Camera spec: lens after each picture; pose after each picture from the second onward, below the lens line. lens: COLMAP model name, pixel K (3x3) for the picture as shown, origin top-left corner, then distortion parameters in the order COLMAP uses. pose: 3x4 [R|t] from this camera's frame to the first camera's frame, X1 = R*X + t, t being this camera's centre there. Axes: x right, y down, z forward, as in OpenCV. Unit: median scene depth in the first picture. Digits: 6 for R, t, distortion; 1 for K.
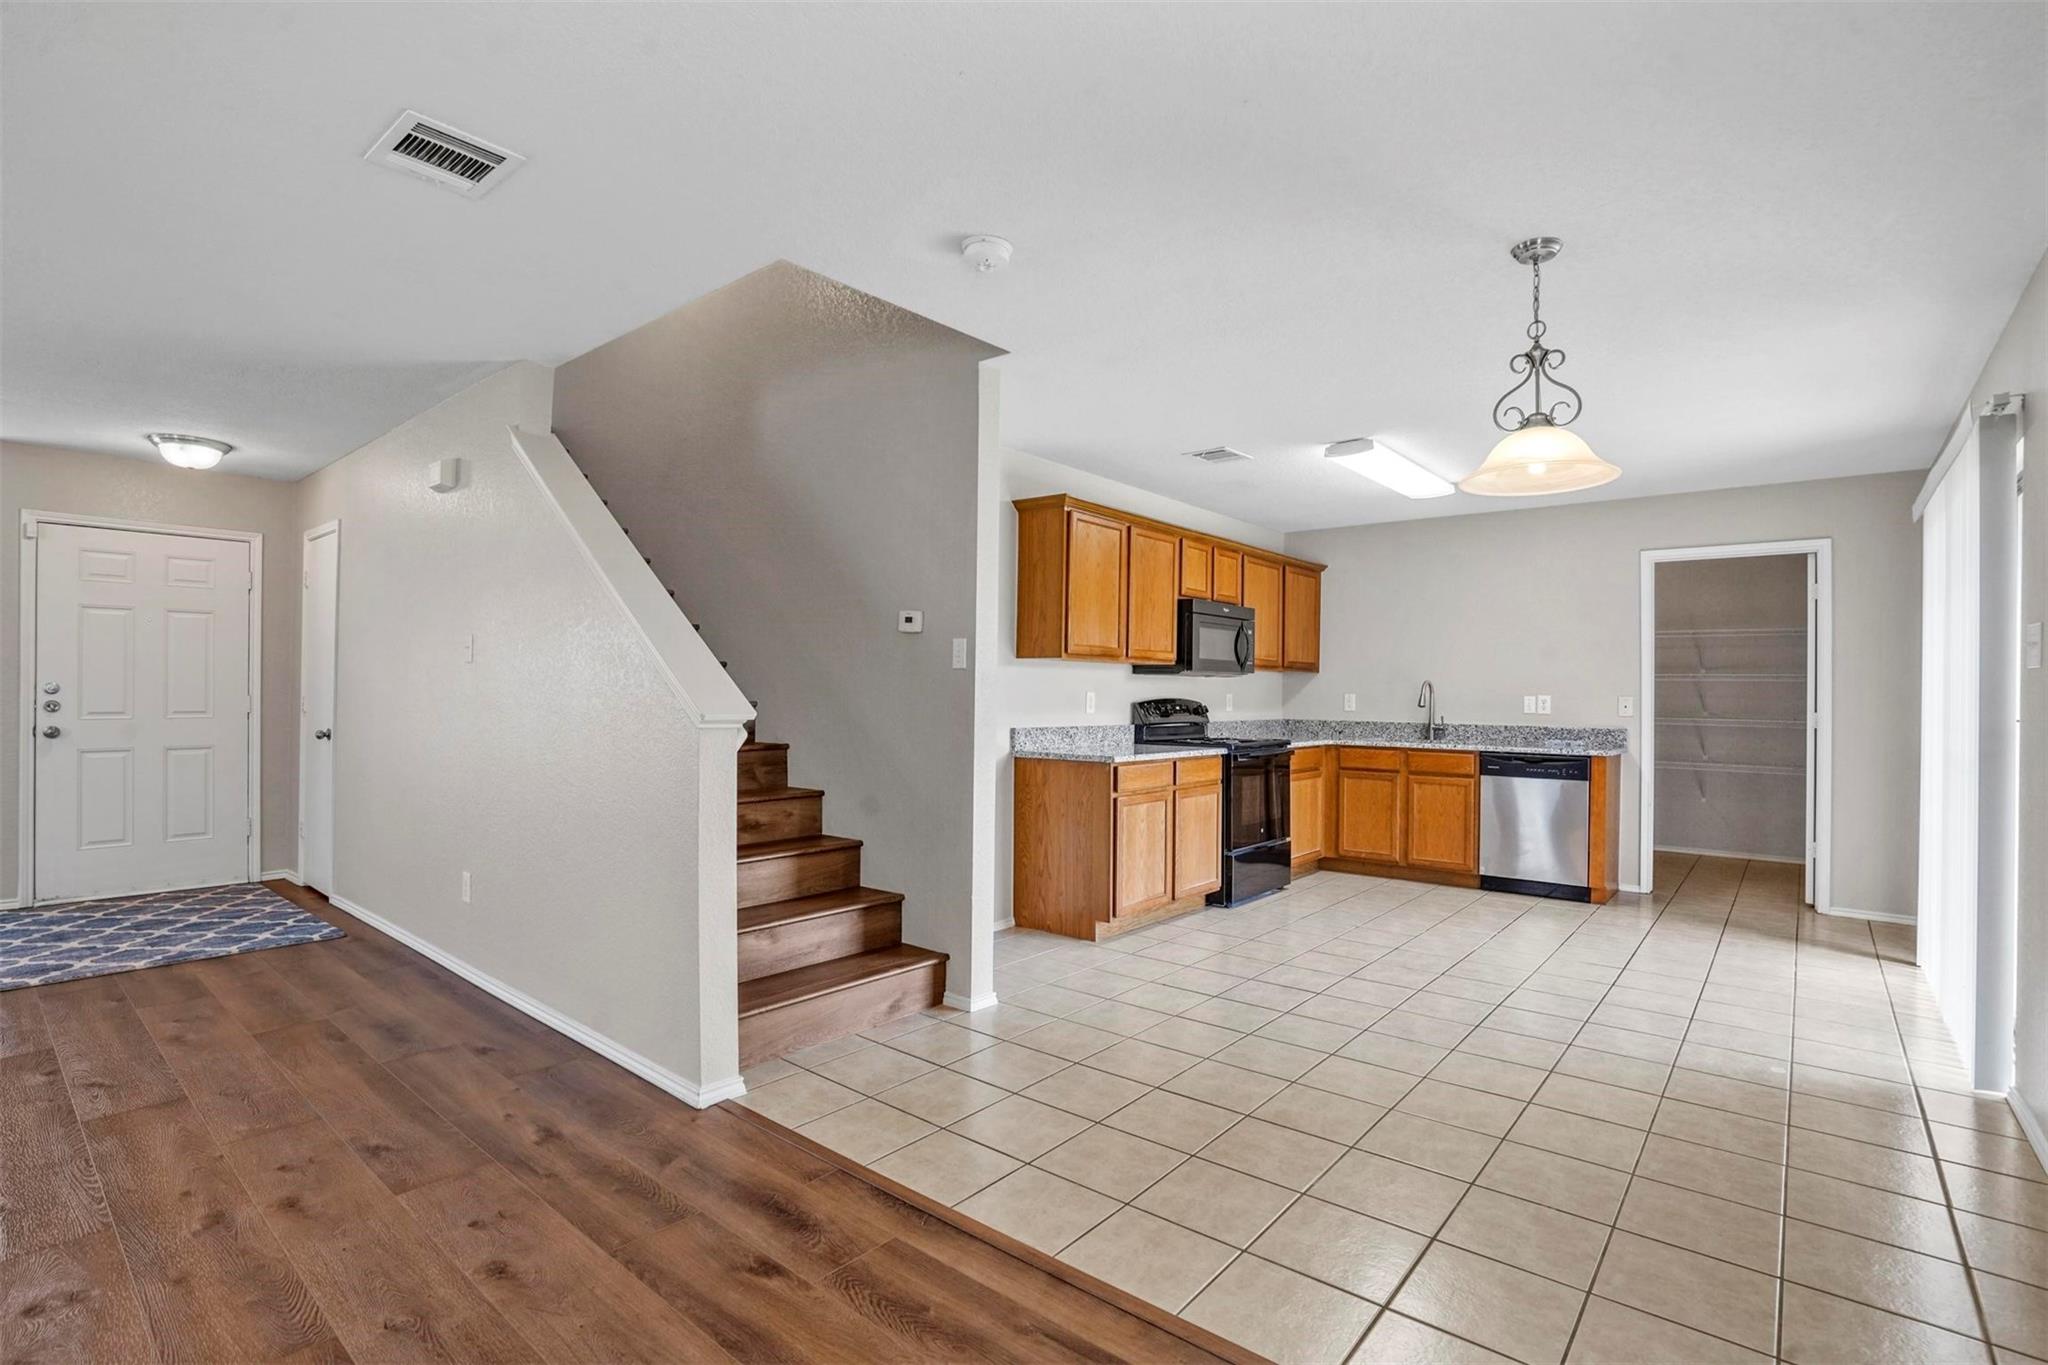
lens RADIAL K [[956.8, 0, 1014.4], [0, 956.8, 683.0], [0, 0, 1]] dist [-0.037279, 0.010251]
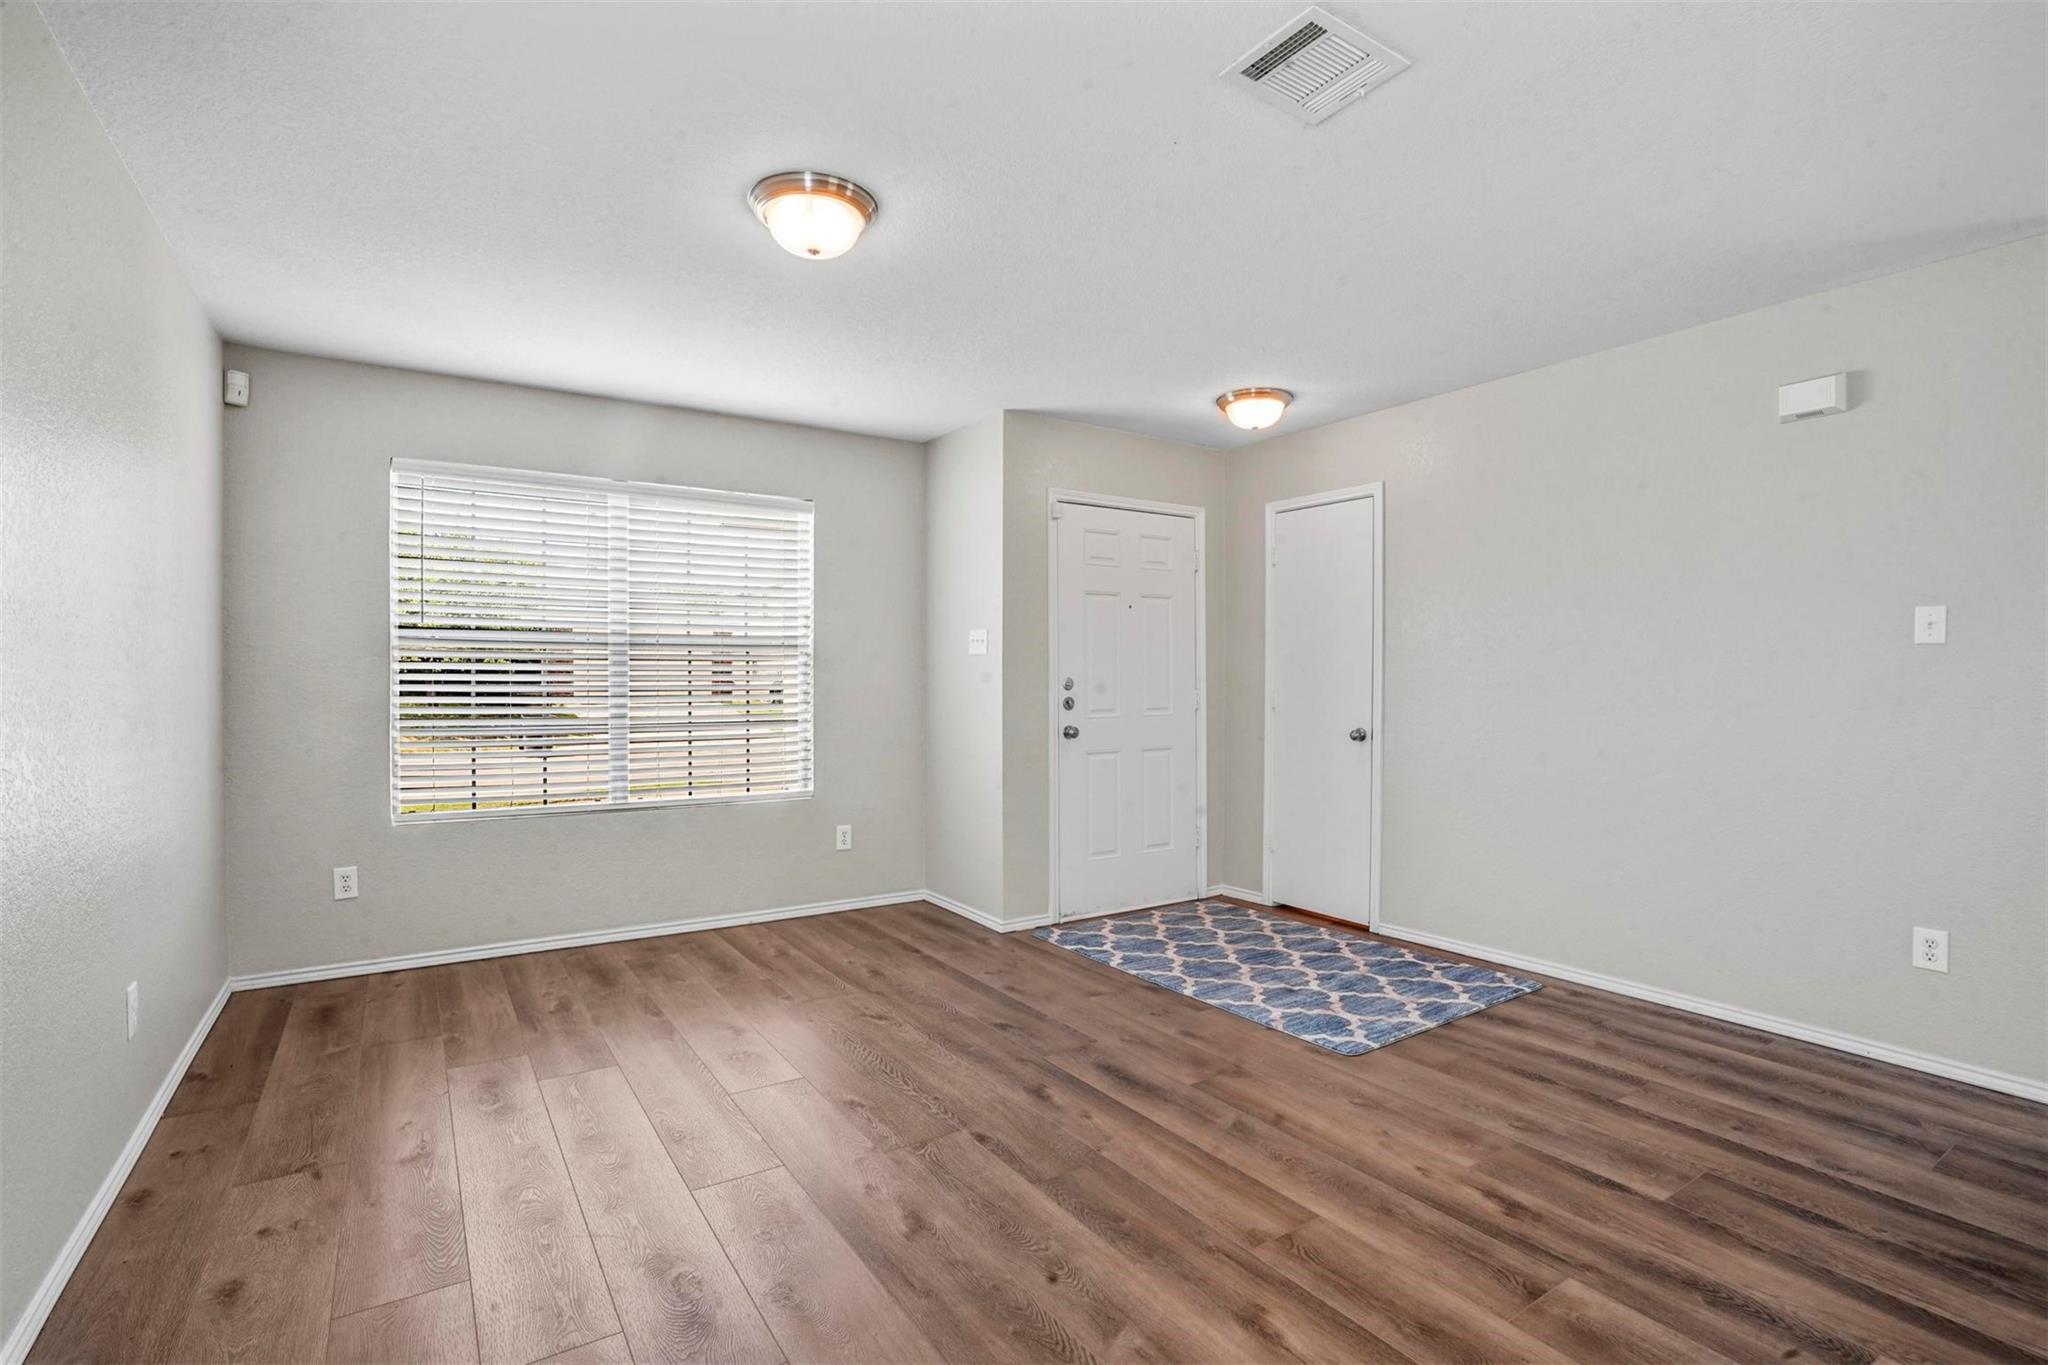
lens RADIAL K [[956.8, 0, 1033.0], [0, 956.8, 671.9], [0, 0, 1]] dist [-0.037279, 0.010251]
pose [[0.962478, -0.013604, -0.271017, -0.748043], [0.014312, 0.999897, 0.000635, -0.006543], [0.270981, -0.004490, 0.962574, 0.081183]]
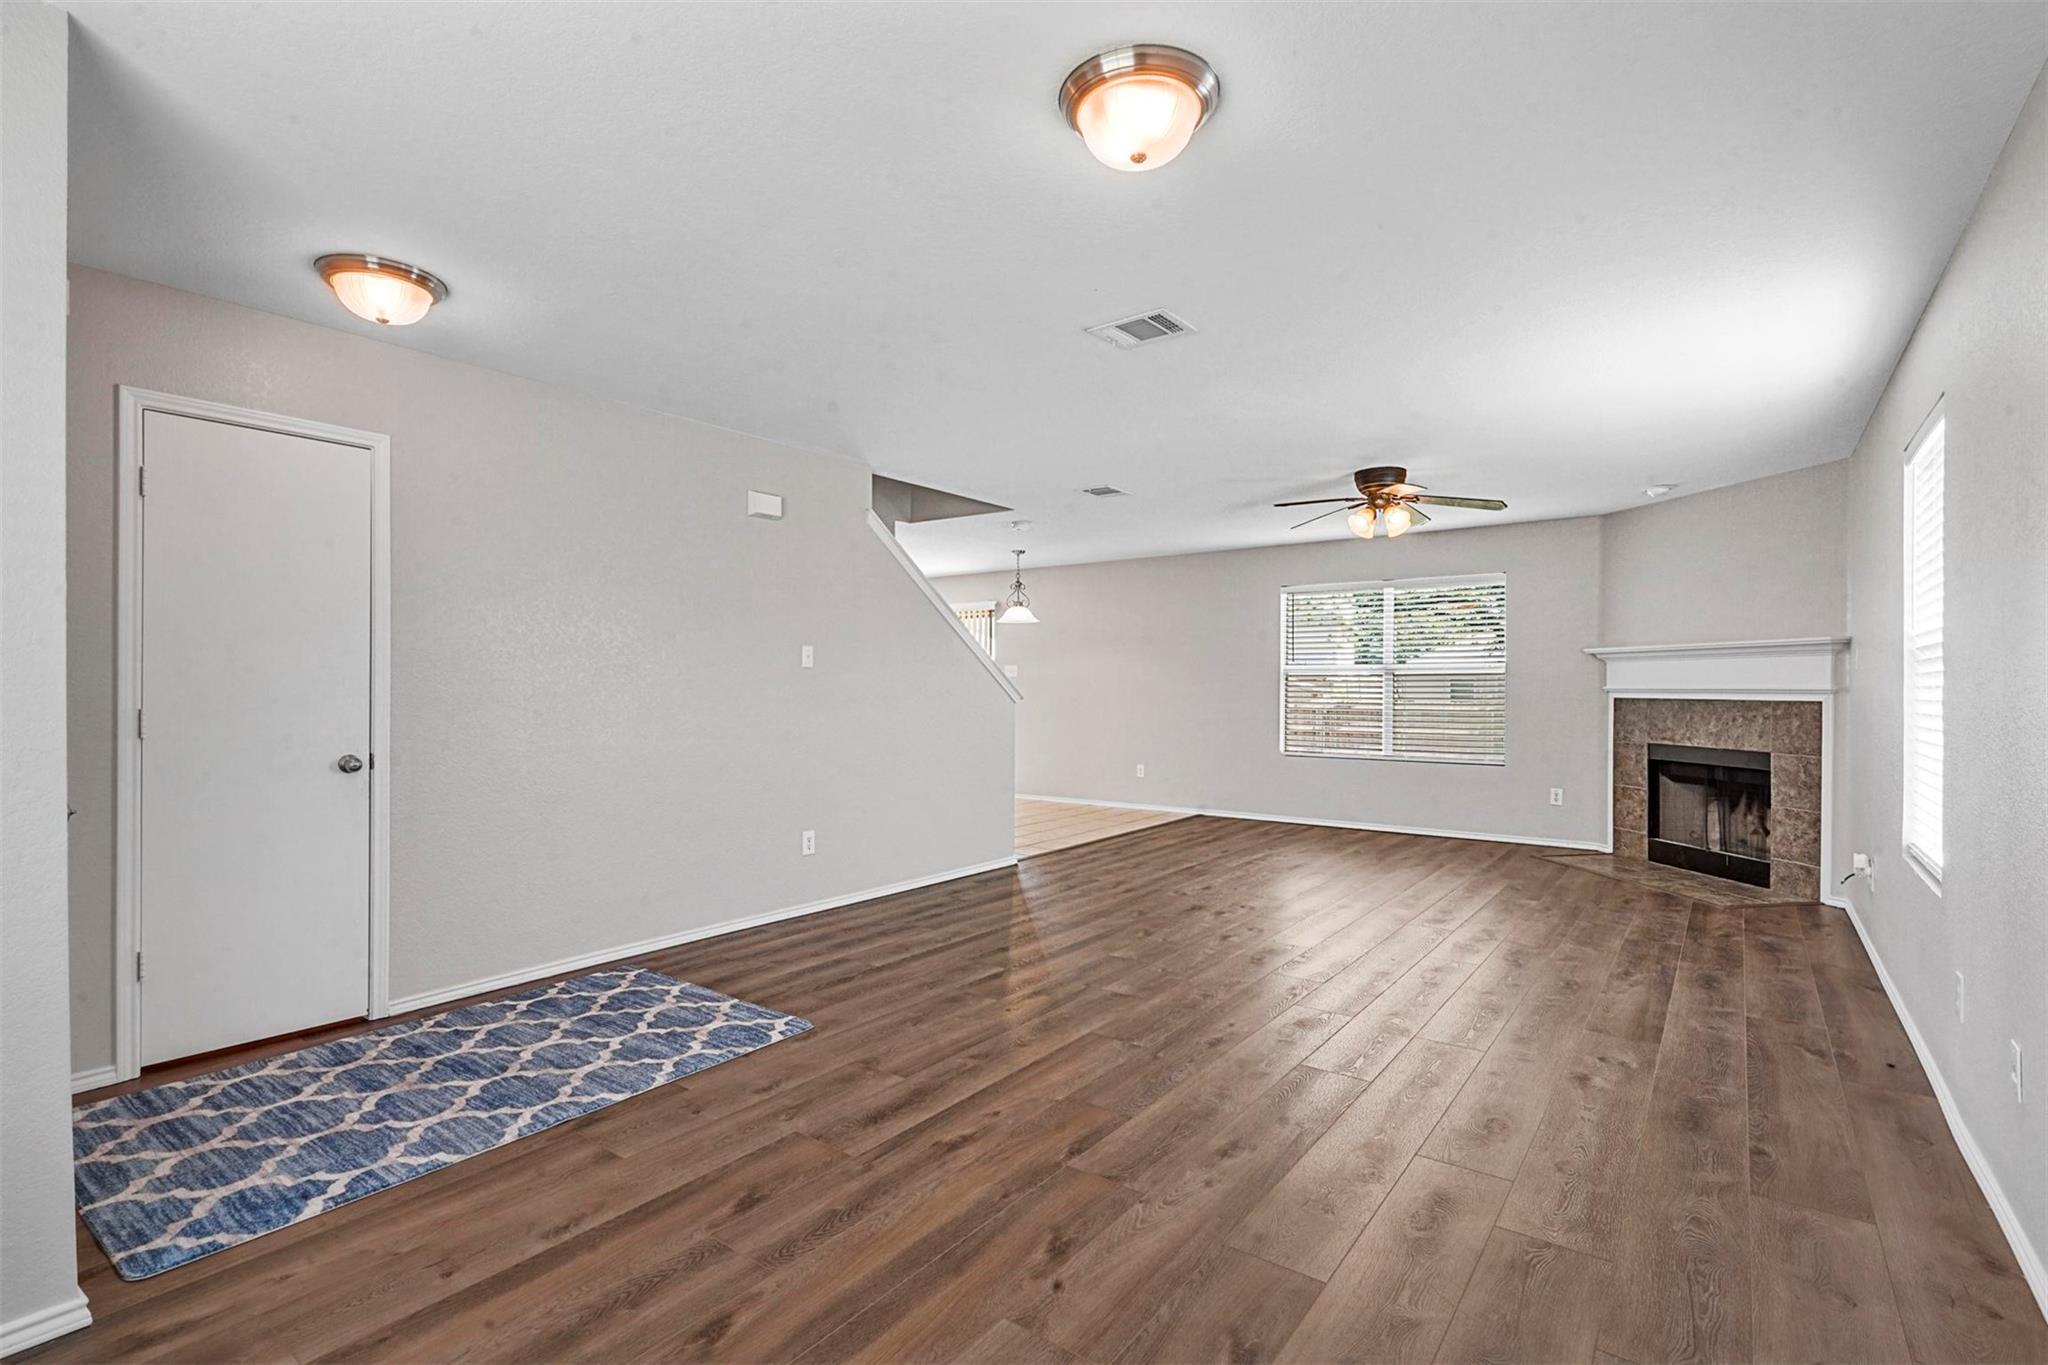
lens RADIAL K [[956.8, 0, 1026.9], [0, 956.8, 677.5], [0, 0, 1]] dist [-0.037279, 0.010251]
pose [[-0.074016, -0.000524, 0.997257, -1.342573], [-0.009266, 0.999957, -0.000163, -0.007013], [-0.997214, -0.009252, -0.074017, 0.568695]]
